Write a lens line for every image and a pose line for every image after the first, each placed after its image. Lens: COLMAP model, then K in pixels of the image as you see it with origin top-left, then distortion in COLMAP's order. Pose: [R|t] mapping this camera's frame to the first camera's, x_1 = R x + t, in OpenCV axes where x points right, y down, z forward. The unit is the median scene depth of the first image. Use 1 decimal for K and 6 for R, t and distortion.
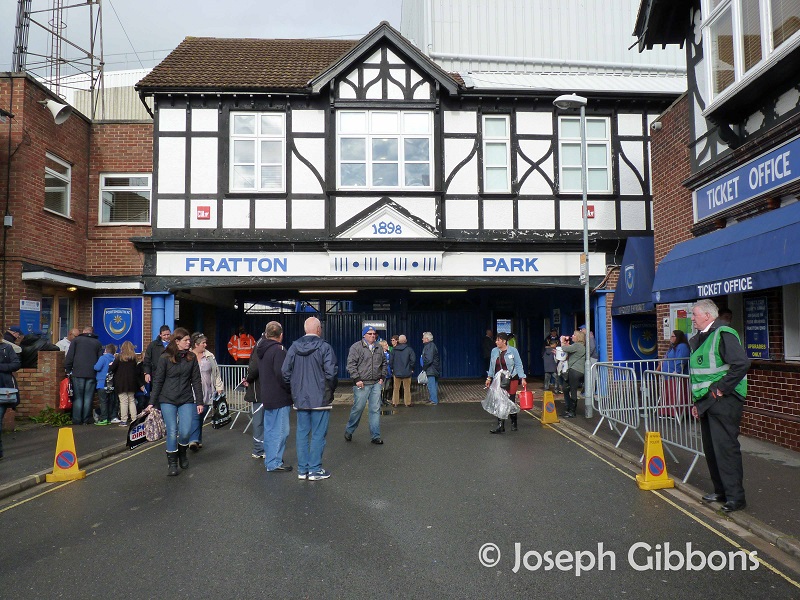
lens RADIAL K [[724.7, 0, 399.7], [0, 724.7, 298.6], [0, 0, 1]] dist [-0.012824, 0.000000]
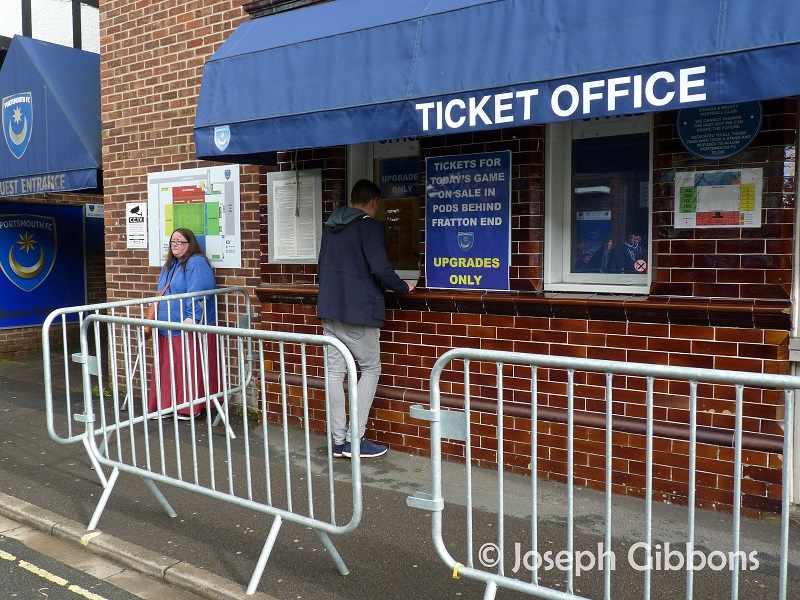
lens RADIAL K [[724.7, 0, 398.4], [0, 724.7, 302.6], [0, 0, 1]] dist [-0.012824, 0.000000]
pose [[0.564181, -0.053141, 0.823940, 0.072212], [-0.049179, 0.993992, 0.097783, 0.039193], [-0.824185, -0.095687, 0.558178, 0.624226]]
